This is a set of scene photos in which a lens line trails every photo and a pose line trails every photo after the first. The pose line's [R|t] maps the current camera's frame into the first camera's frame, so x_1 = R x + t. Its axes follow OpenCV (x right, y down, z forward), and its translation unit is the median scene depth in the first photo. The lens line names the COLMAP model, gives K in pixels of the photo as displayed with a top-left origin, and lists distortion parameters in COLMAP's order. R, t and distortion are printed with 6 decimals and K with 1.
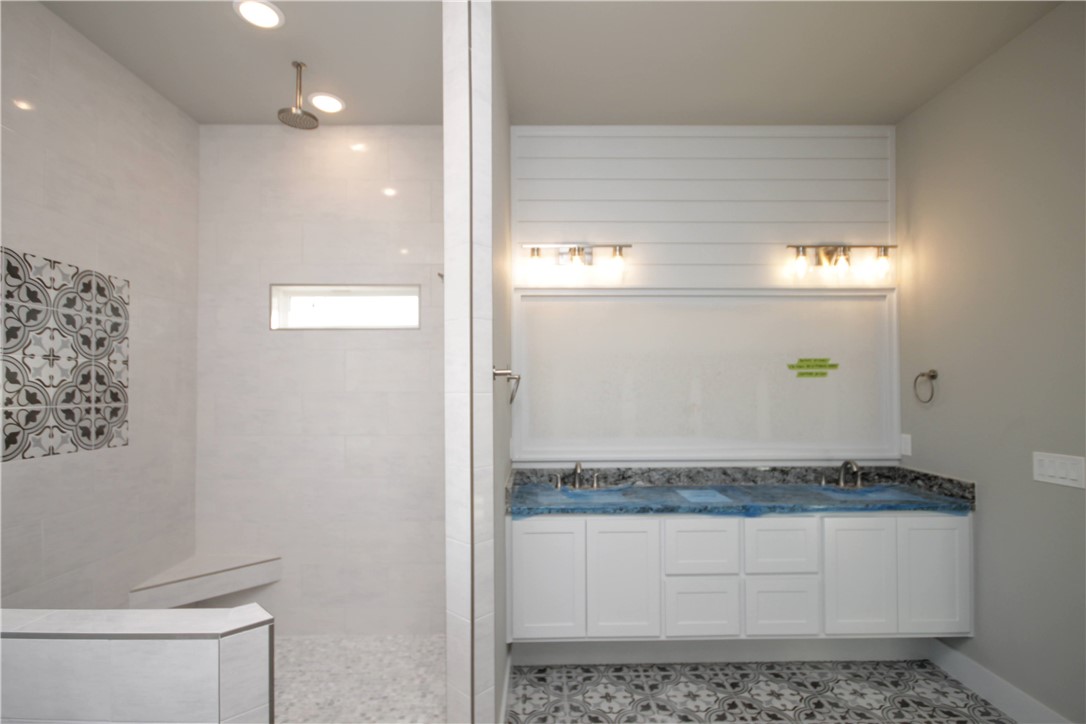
lens RADIAL K [[512.5, 0, 549.9], [0, 512.5, 379.9], [0, 0, 1]] dist [-0.000483, -0.001346]
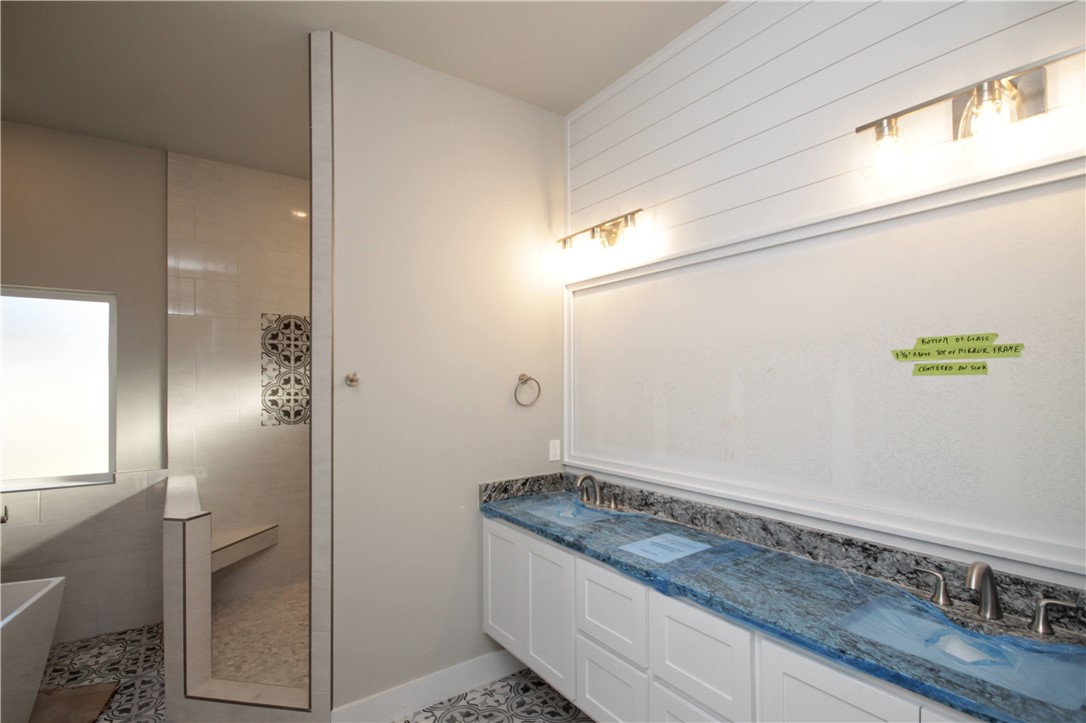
lens RADIAL K [[512.5, 0, 549.9], [0, 512.5, 379.4], [0, 0, 1]] dist [-0.000483, -0.001346]
pose [[0.576943, -0.000785, -0.816784, 0.898211], [0.015067, 0.999840, 0.009682, -0.014745], [0.816645, -0.017892, 0.576862, 0.538995]]
